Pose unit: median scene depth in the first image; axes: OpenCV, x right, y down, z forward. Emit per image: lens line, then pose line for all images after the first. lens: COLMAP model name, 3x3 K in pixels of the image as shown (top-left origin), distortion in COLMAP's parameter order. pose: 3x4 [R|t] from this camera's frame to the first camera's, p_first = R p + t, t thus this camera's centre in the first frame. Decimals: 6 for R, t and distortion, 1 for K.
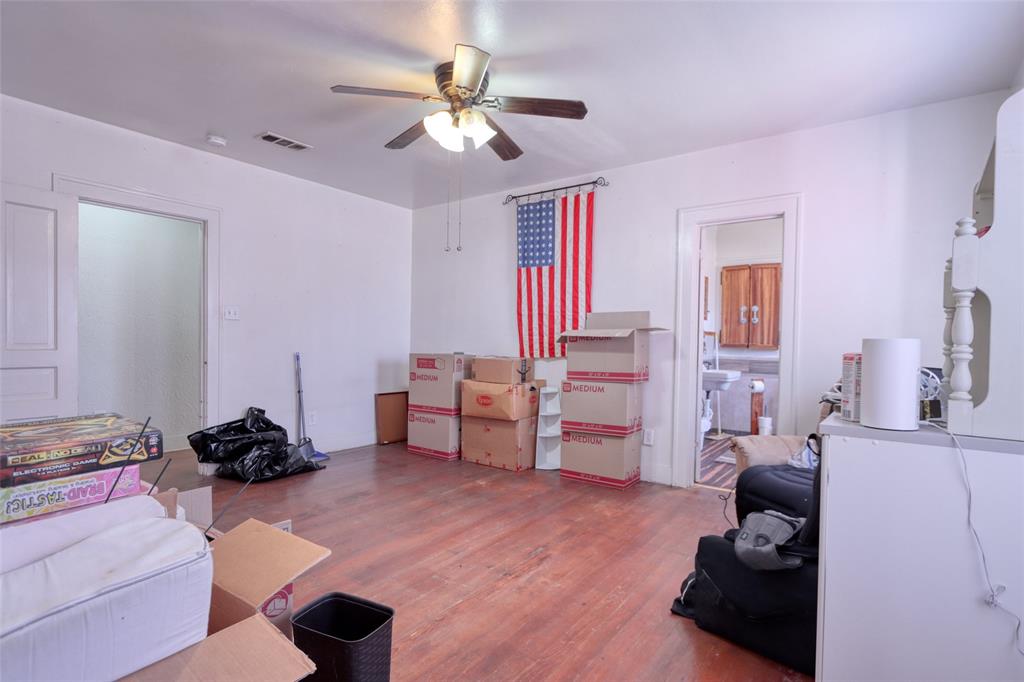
lens RADIAL K [[506.0, 0, 516.3], [0, 506.0, 344.8], [0, 0, 1]] dist [-0.017700, 0.003304]
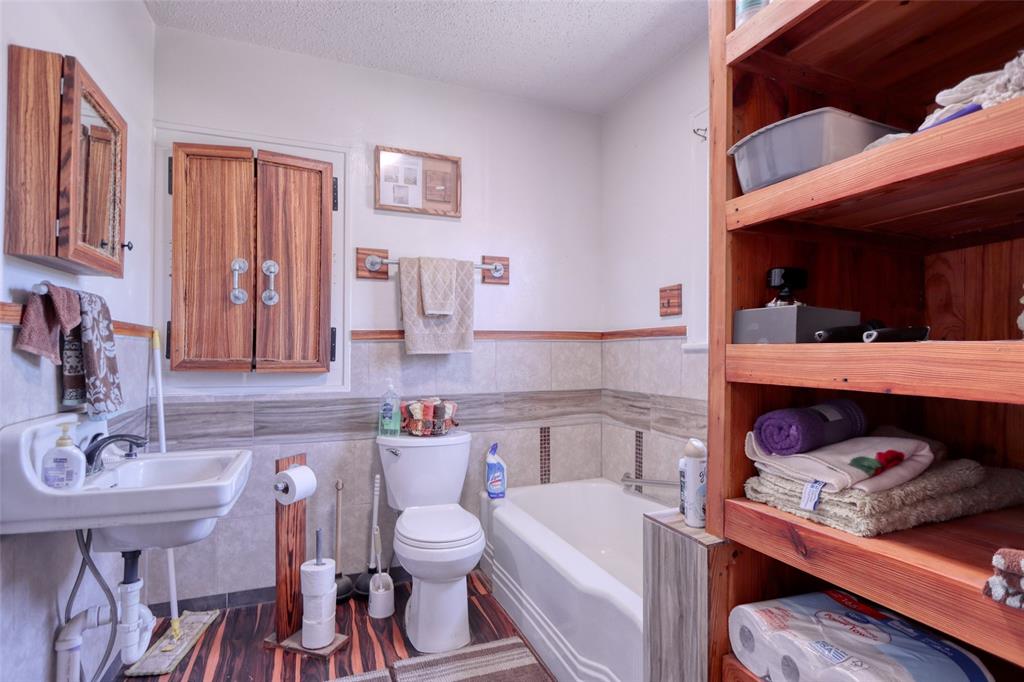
lens RADIAL K [[506.0, 0, 515.3], [0, 506.0, 351.6], [0, 0, 1]] dist [-0.017700, 0.003304]
pose [[0.525263, -0.006432, 0.850916, 0.247567], [0.013828, 0.999904, -0.000978, -0.004701], [-0.850828, 0.012280, 0.525302, 0.648571]]
